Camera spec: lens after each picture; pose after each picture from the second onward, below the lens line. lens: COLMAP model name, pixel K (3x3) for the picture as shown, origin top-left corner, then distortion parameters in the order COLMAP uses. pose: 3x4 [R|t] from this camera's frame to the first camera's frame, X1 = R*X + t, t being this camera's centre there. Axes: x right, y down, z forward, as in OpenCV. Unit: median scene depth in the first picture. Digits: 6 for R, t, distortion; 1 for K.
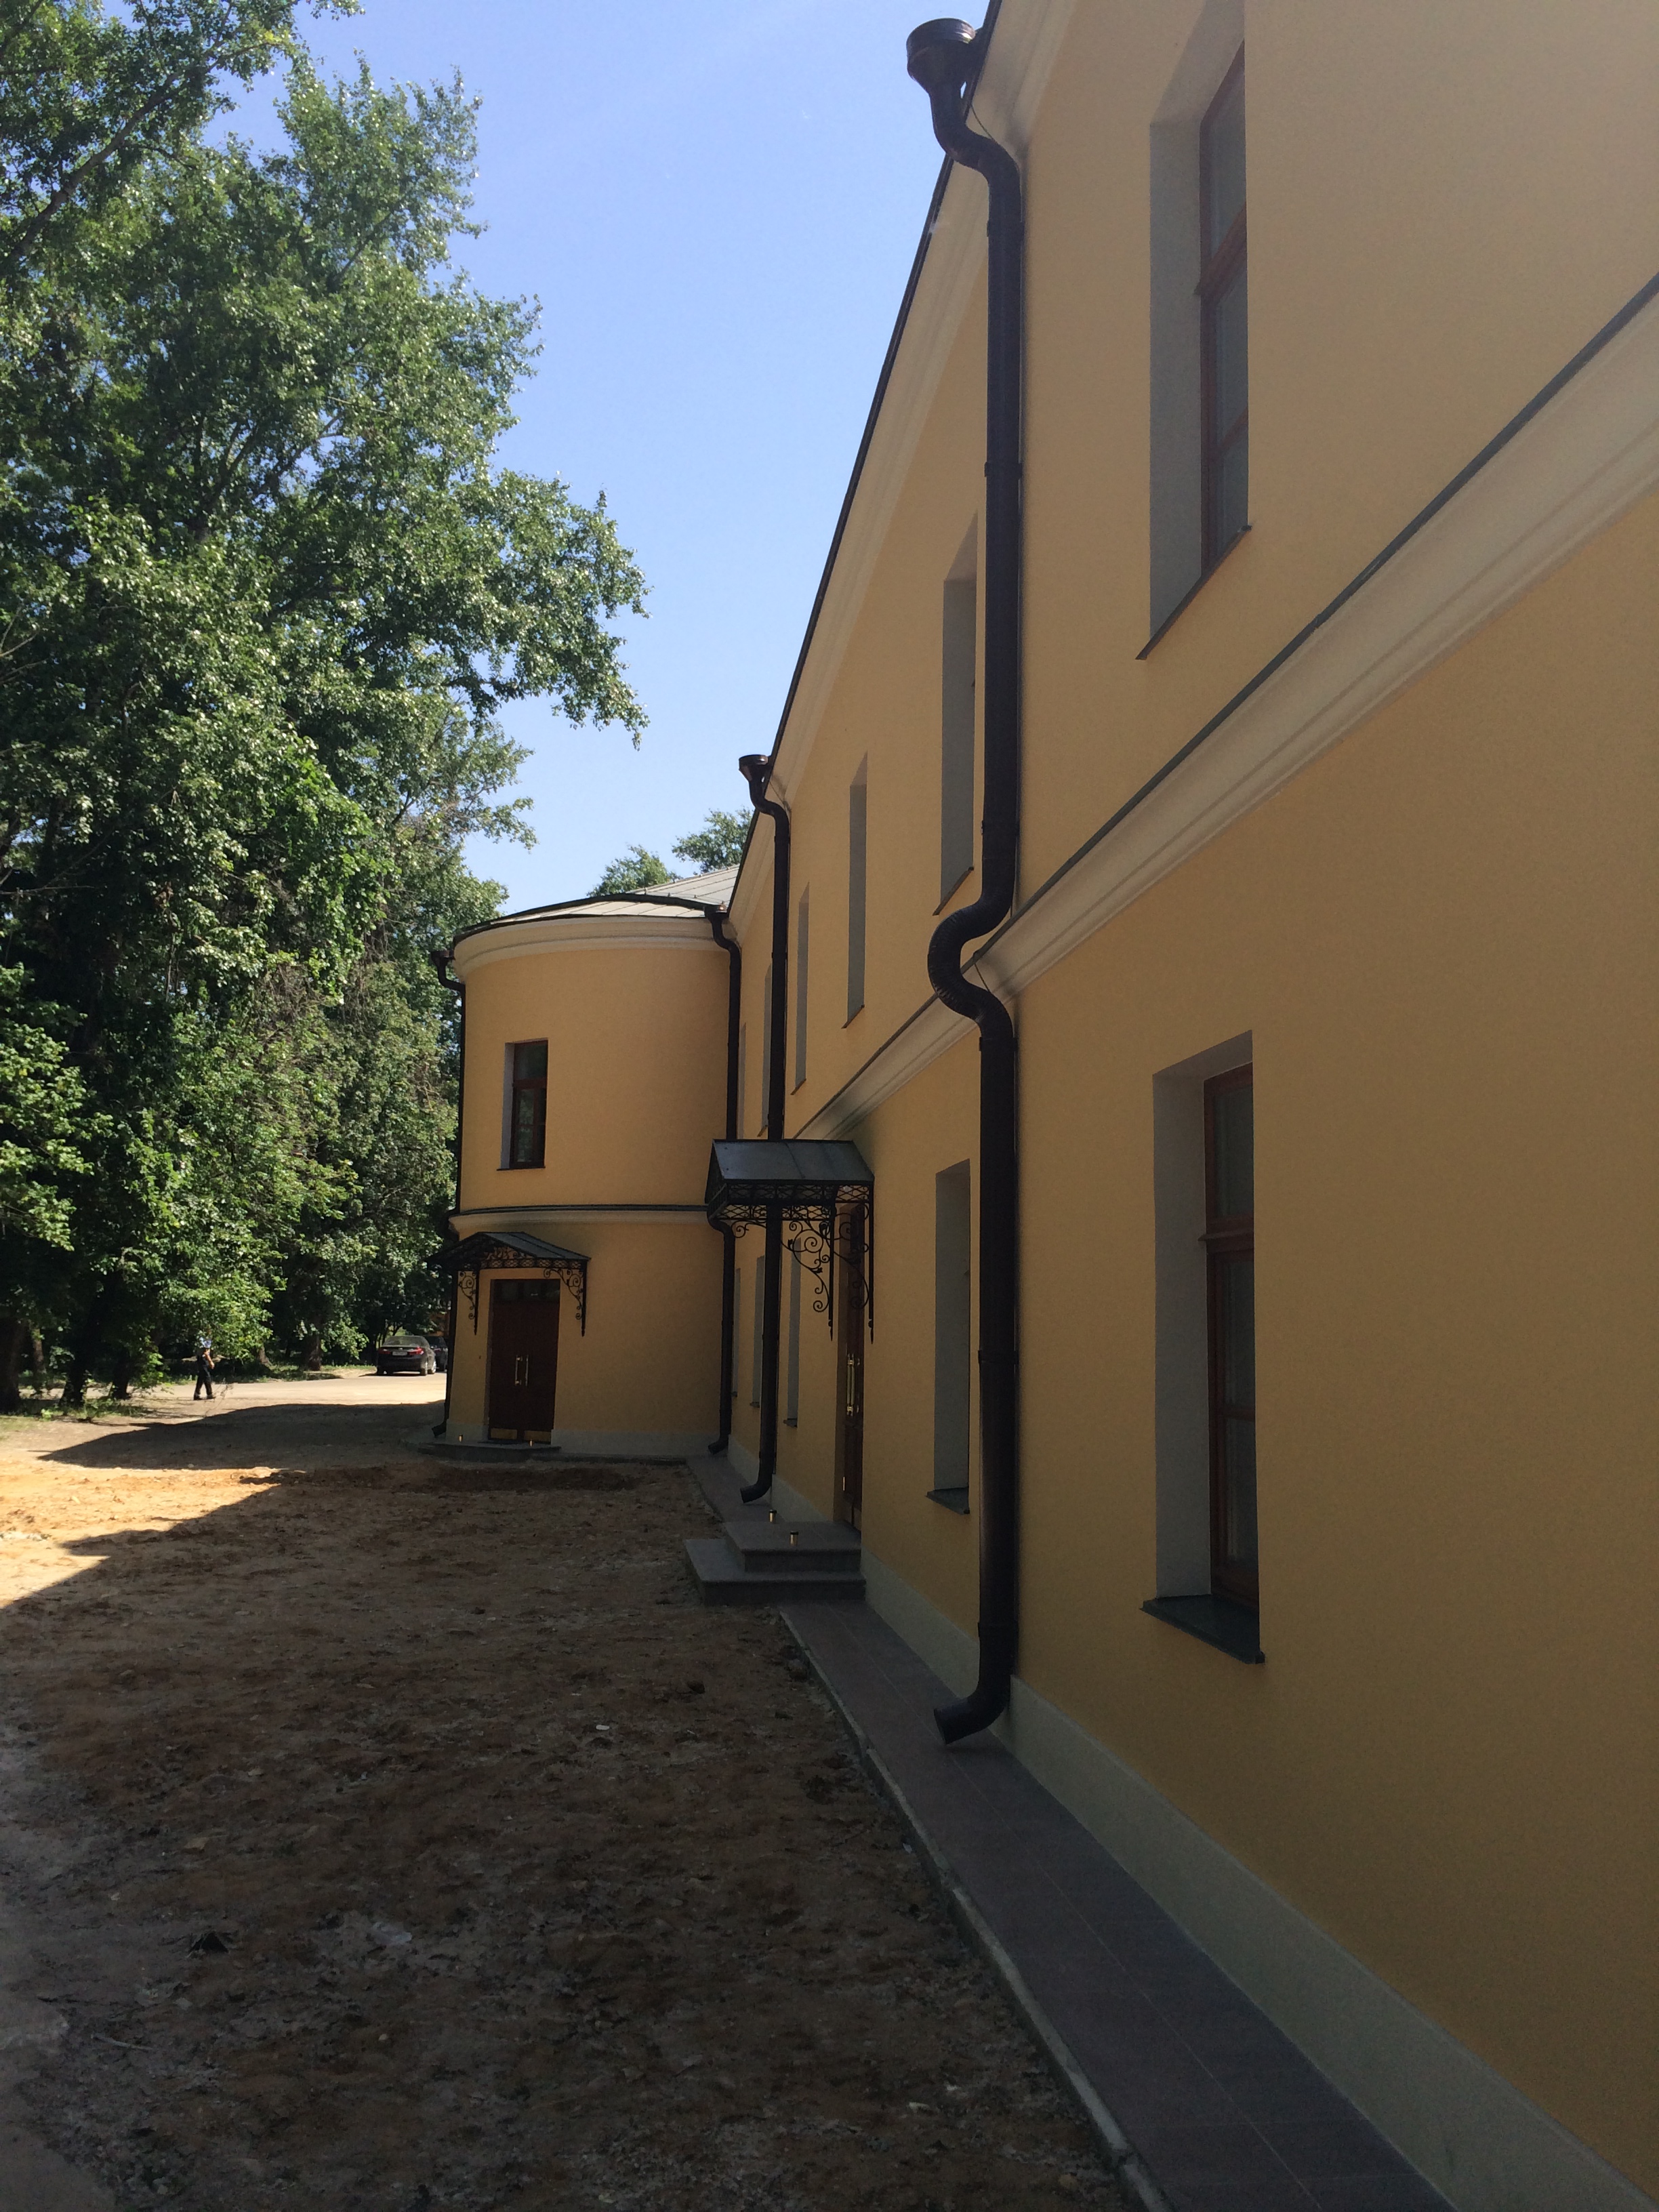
lens RADIAL K [[1918.1, 0, 827.6], [0, 1918.1, 1097.1], [0, 0, 1]] dist [0.050059, -0.003230]
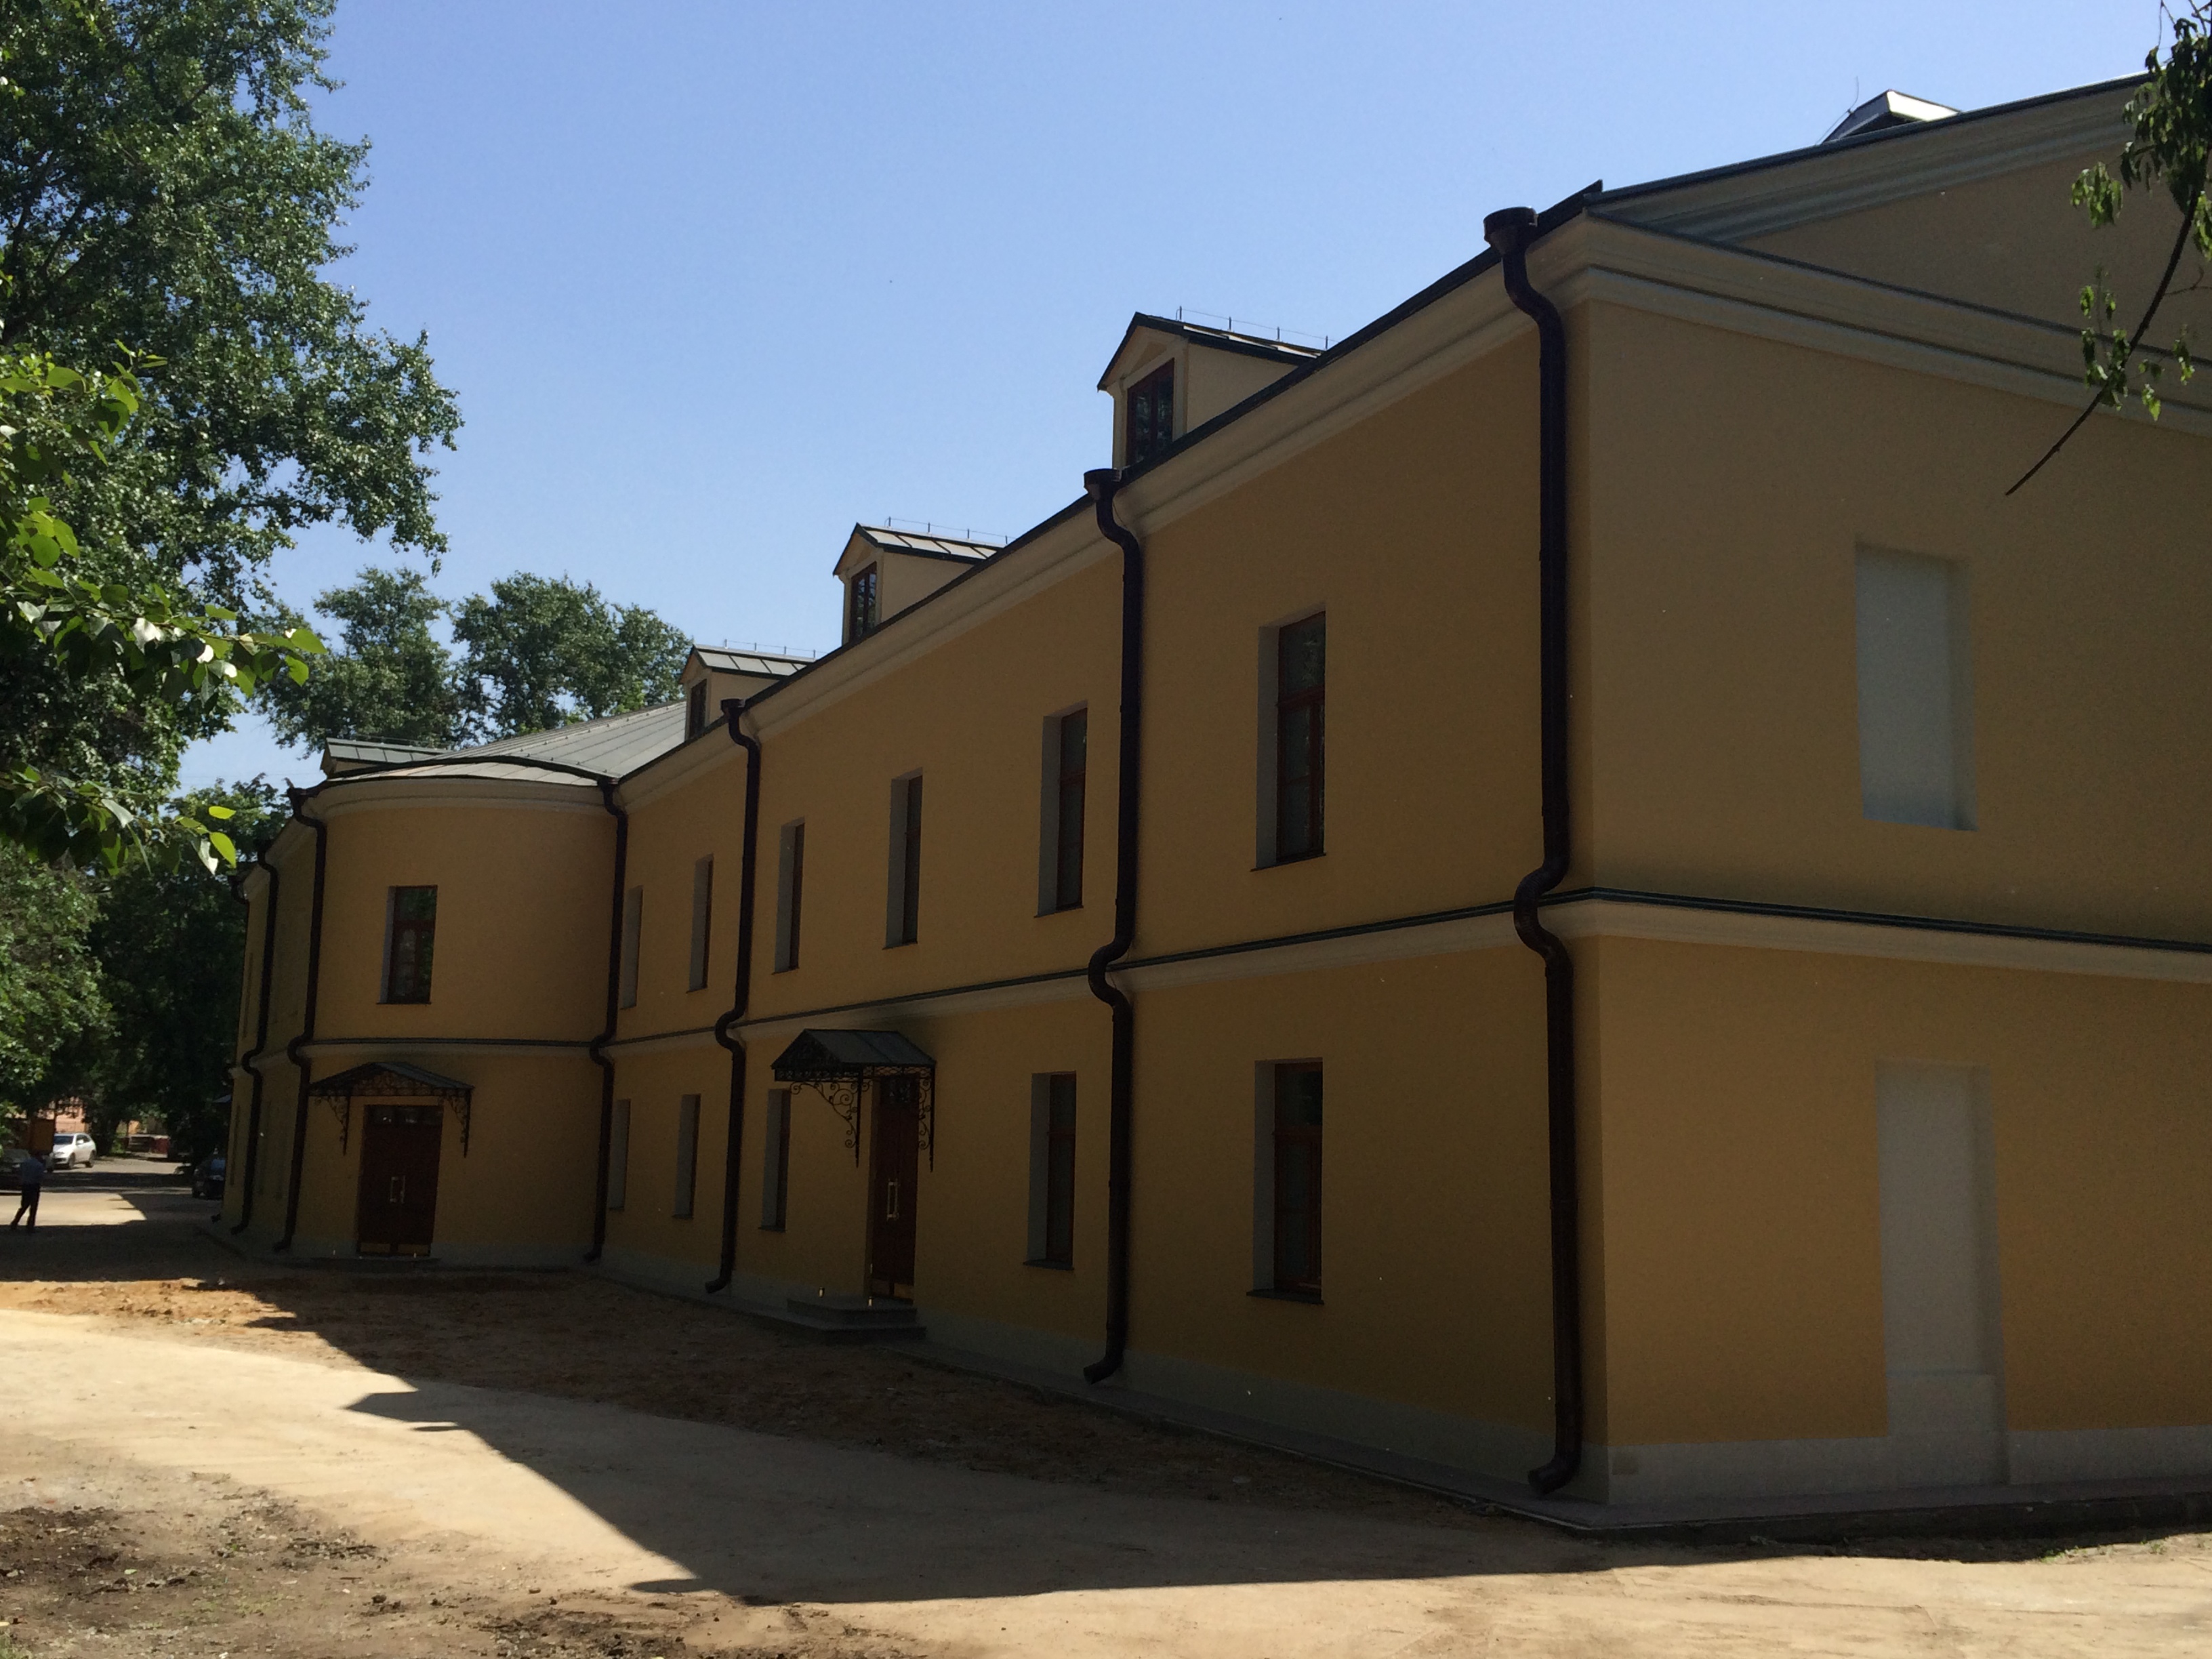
lens RADIAL K [[2206.4, 0, 1108.8], [0, 2206.4, 830.4], [0, 0, 1]] dist [0.005005, 0.000000]
pose [[0.945761, 0.047282, 0.321404, -0.187945], [-0.041796, 0.998839, -0.023952, -0.047423], [-0.322163, 0.009220, 0.946639, -0.314263]]
